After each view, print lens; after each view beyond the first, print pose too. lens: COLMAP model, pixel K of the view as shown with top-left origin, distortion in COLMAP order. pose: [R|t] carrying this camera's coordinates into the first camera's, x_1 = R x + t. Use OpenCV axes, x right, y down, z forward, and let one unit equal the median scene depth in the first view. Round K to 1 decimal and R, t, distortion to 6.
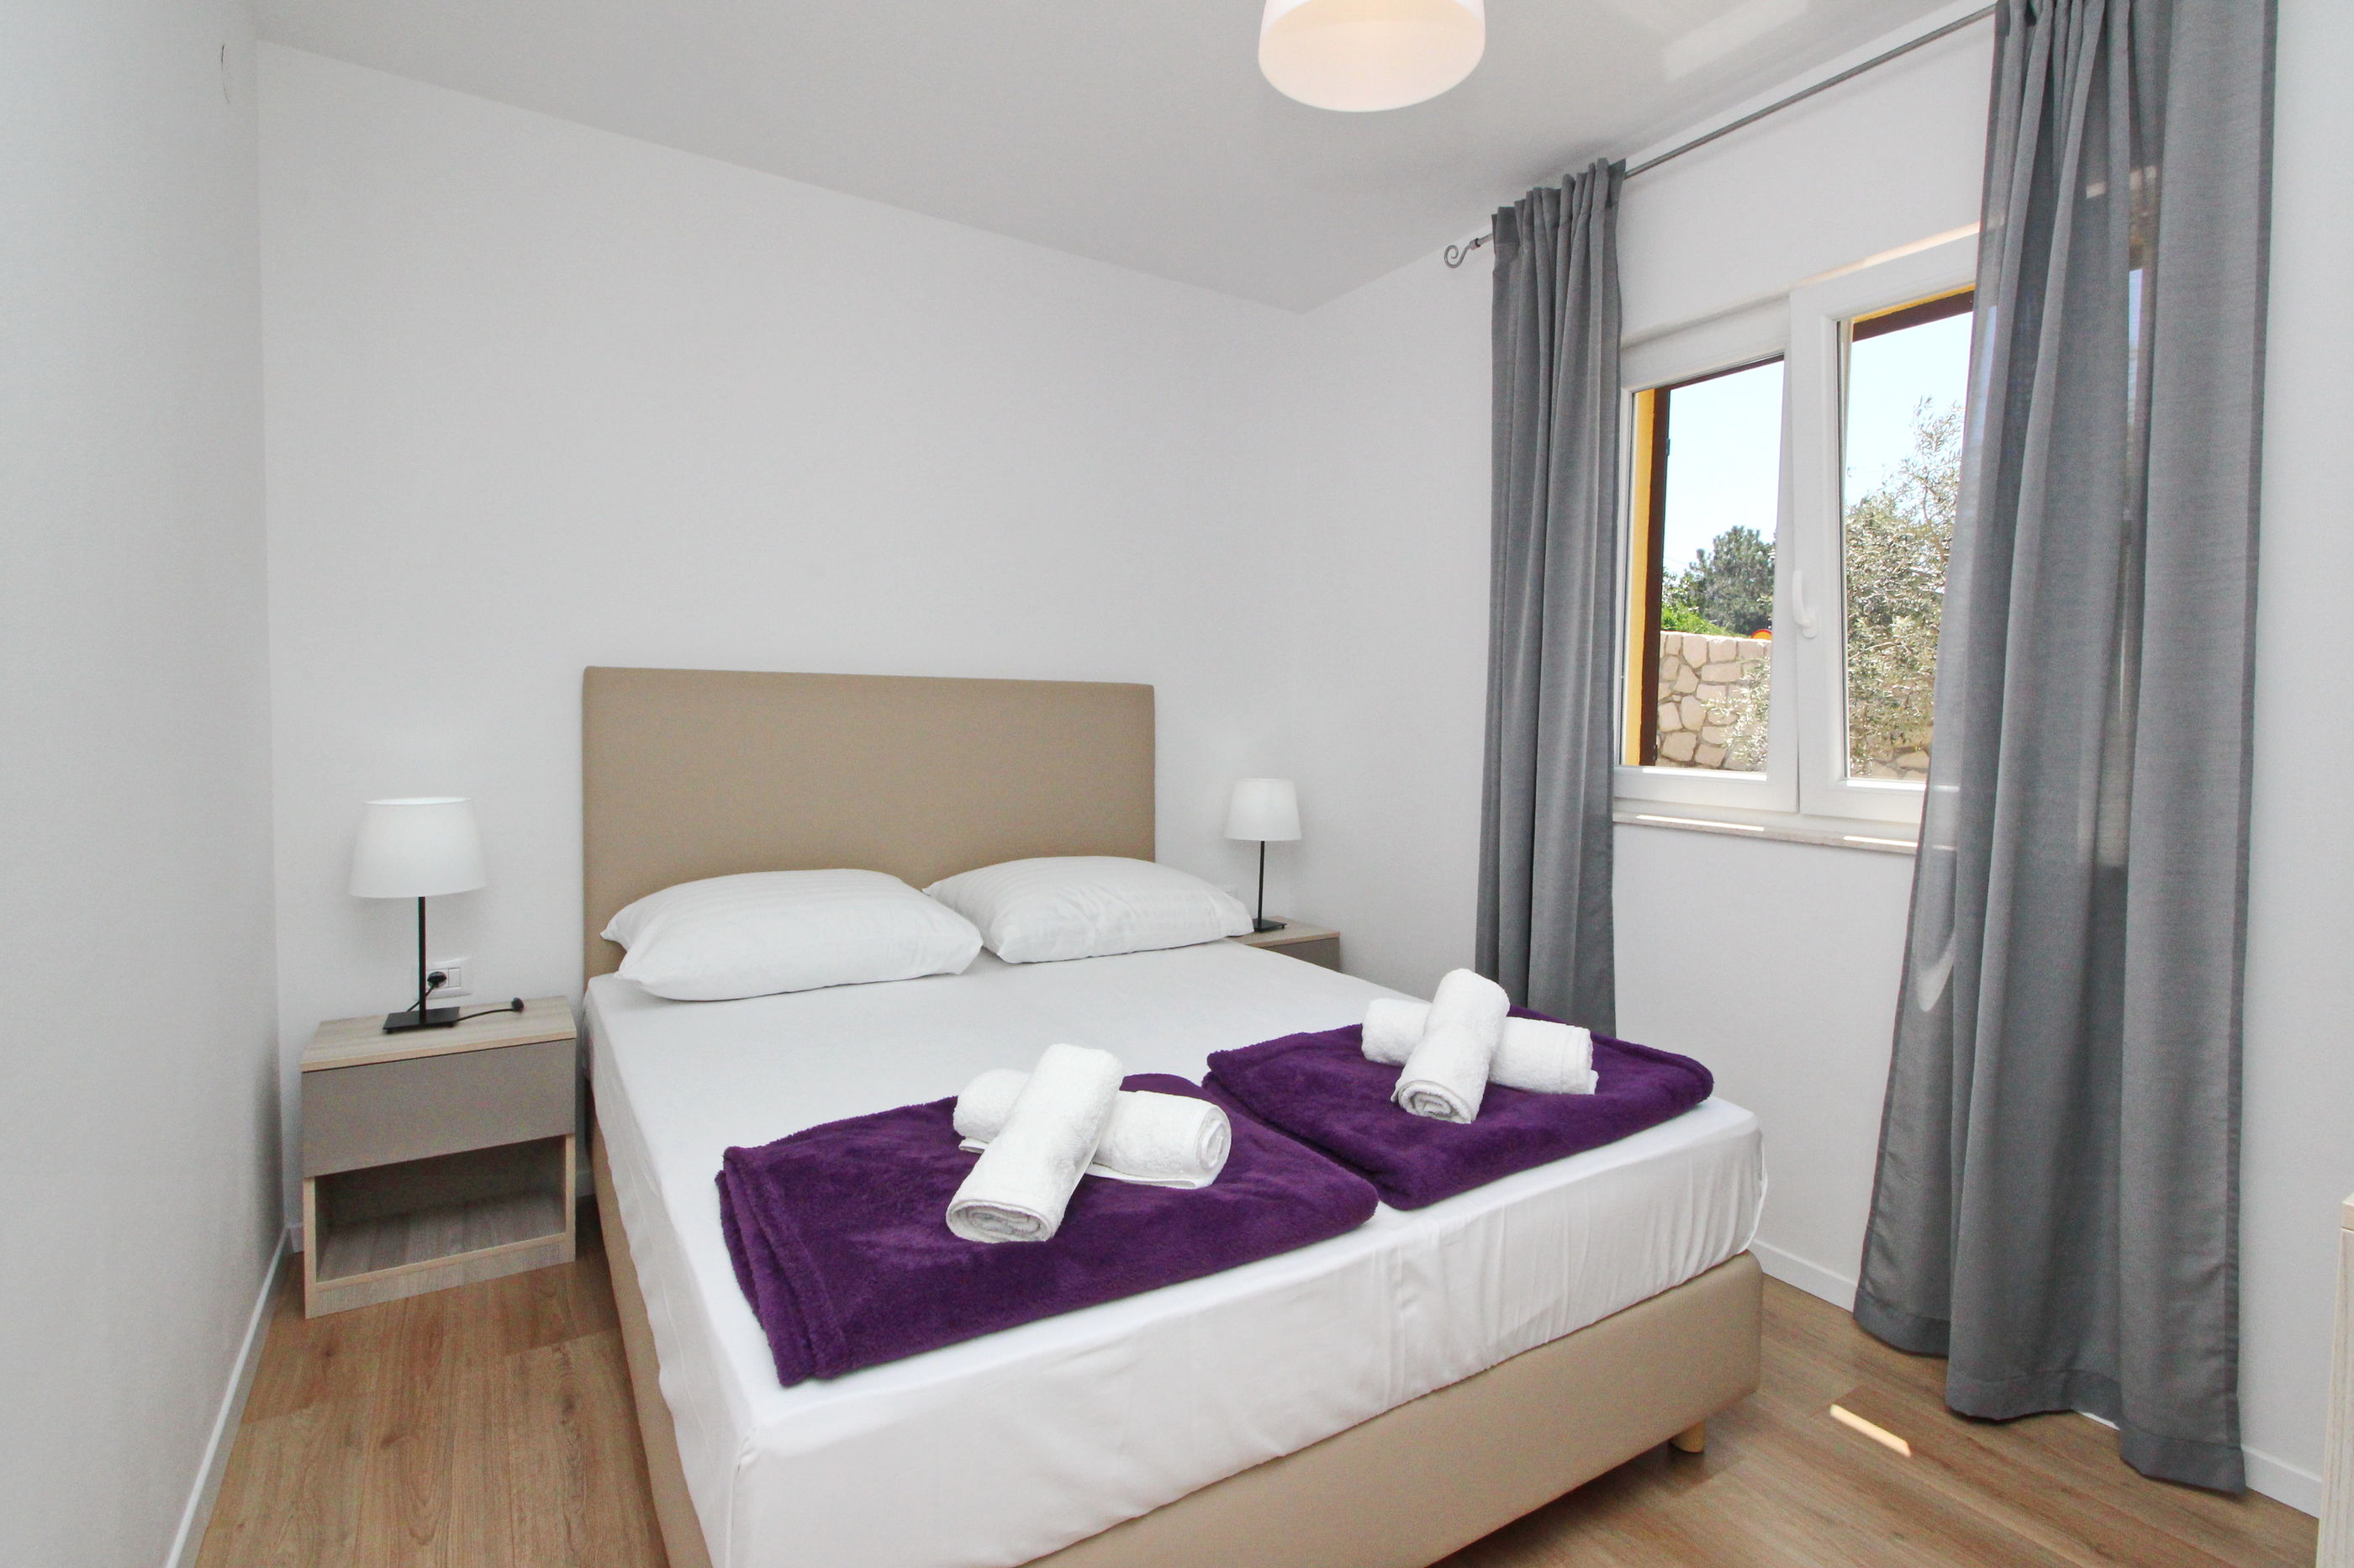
lens RADIAL K [[1327.9, 0, 1238.1], [0, 1327.9, 744.5], [0, 0, 1]] dist [0.024253, 0.000008]
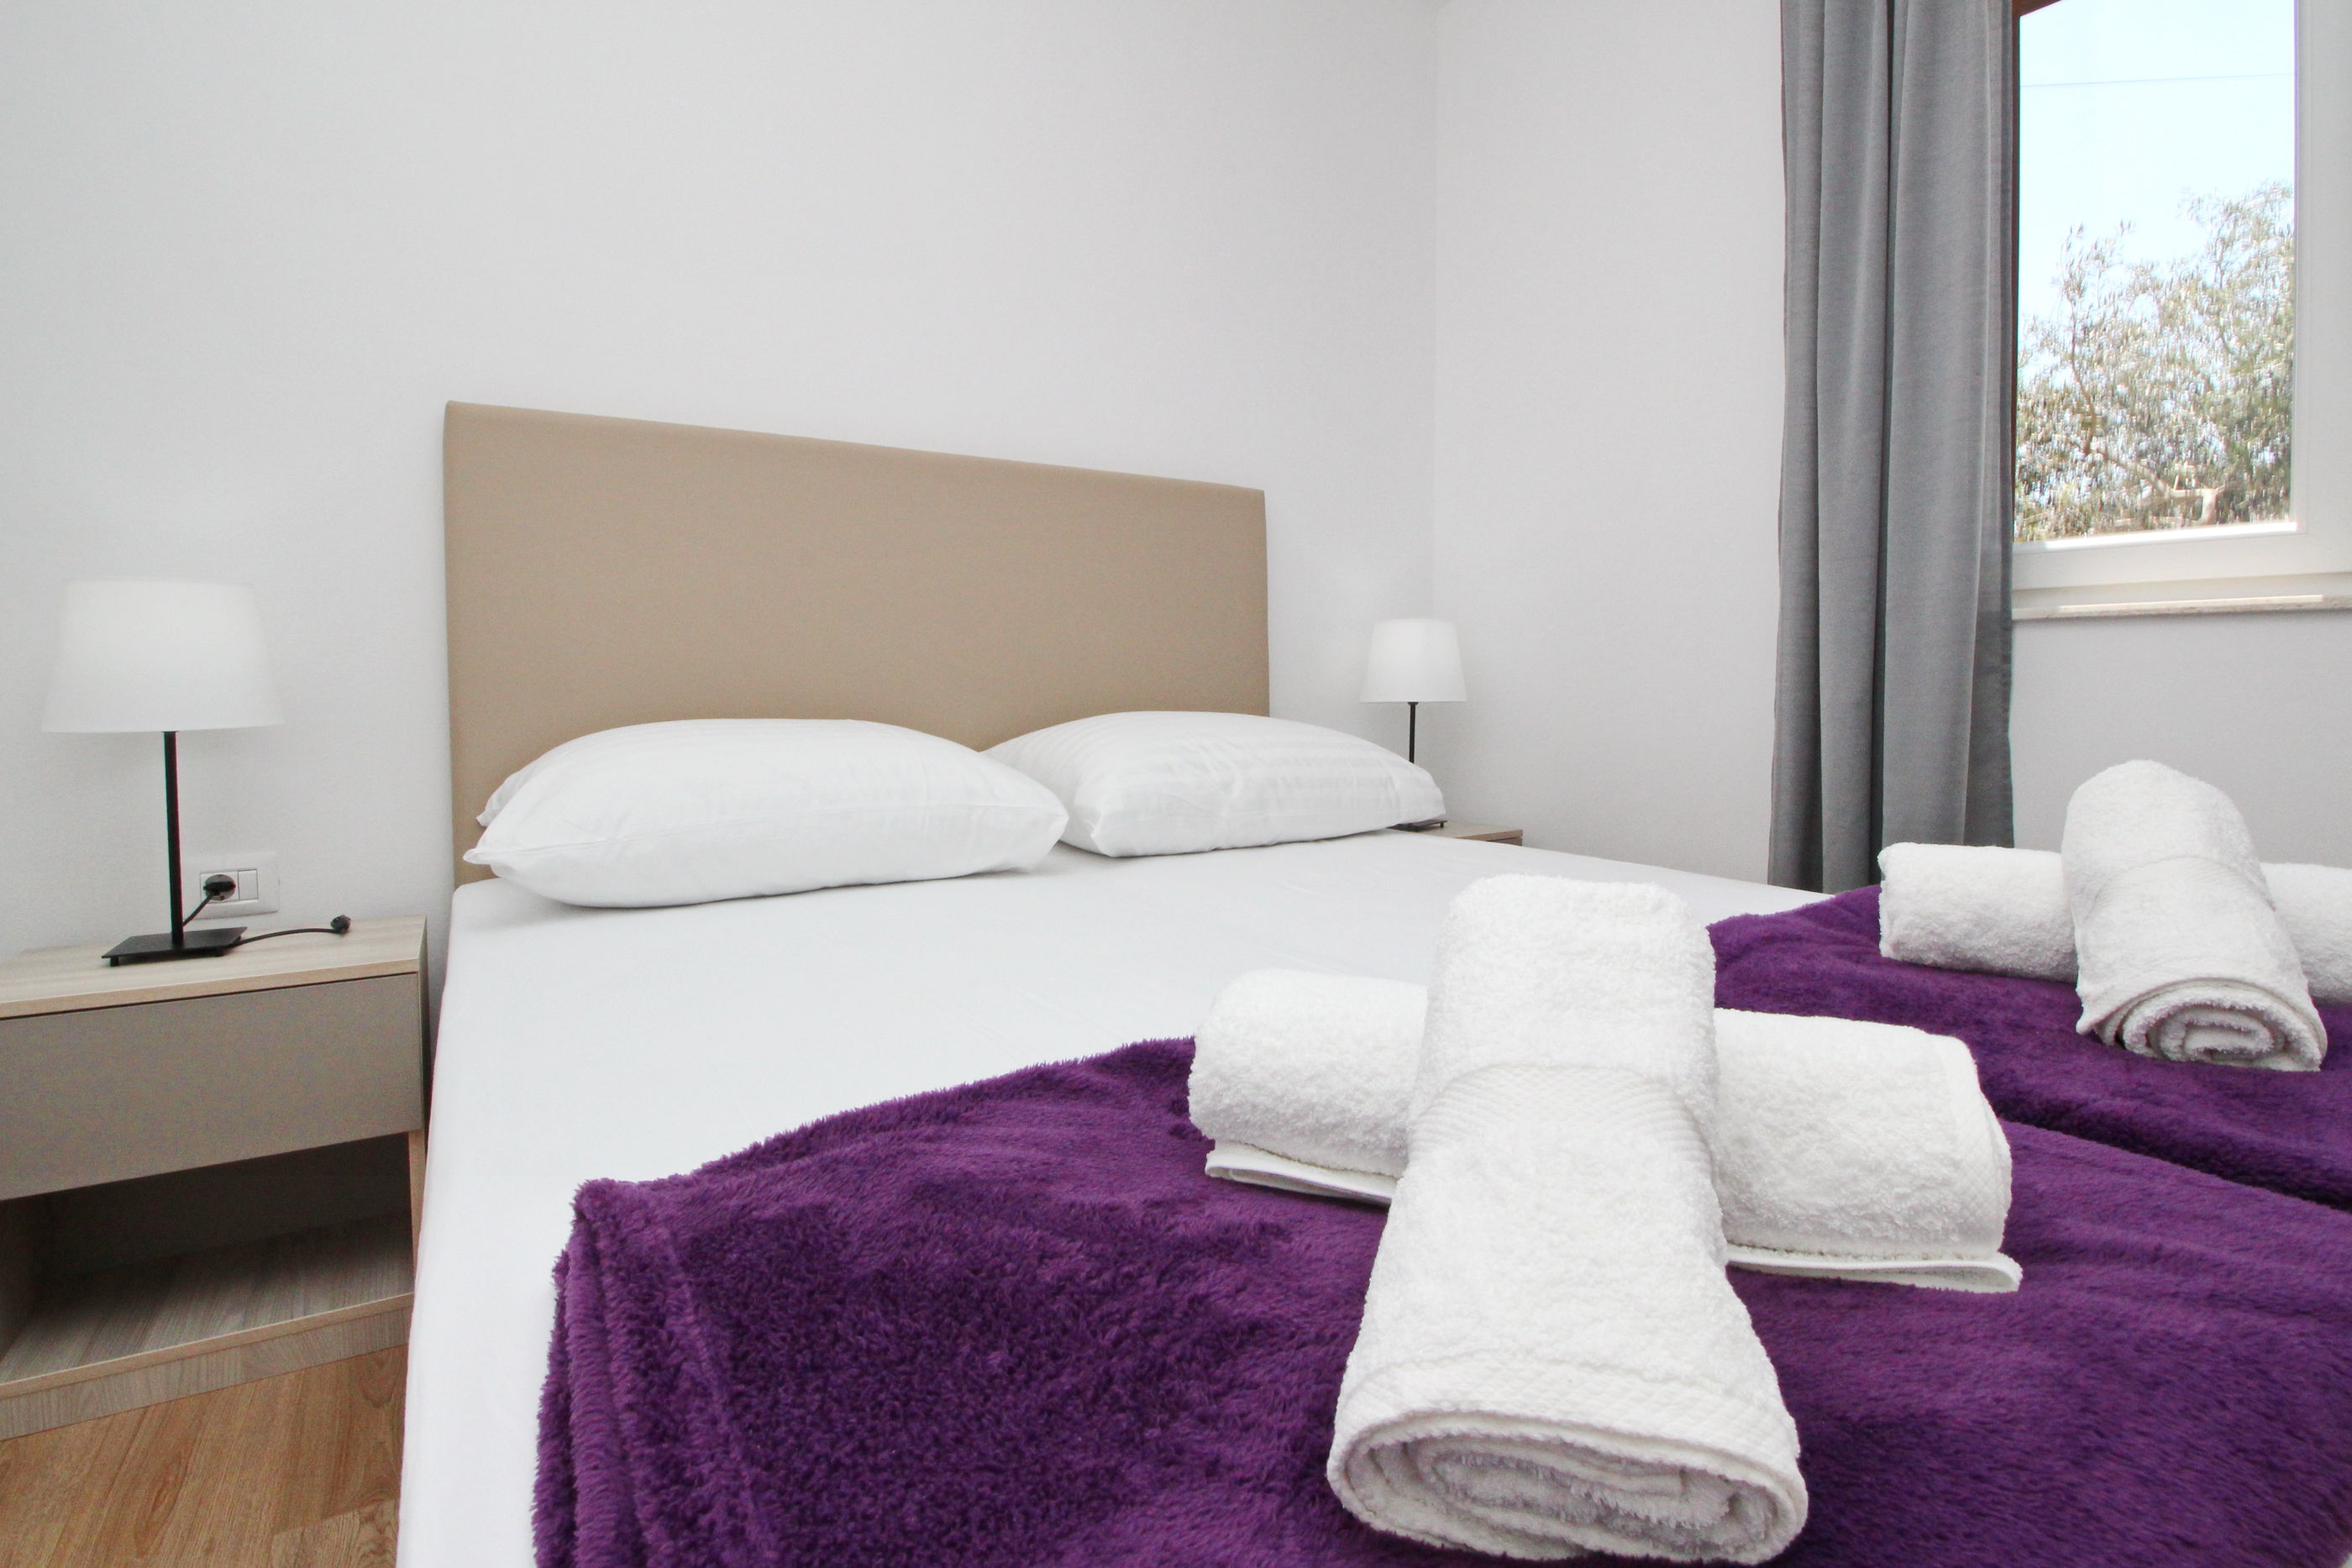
lens RADIAL K [[1132.9, 0, 1150.8], [0, 1132.9, 768.8], [0, 0, 1]] dist [-0.016065, -0.000901]
pose [[0.999663, -0.024828, -0.007624, -0.171351], [0.024795, 0.999683, -0.004428, 0.148988], [0.007732, 0.004238, 0.999961, 0.532421]]
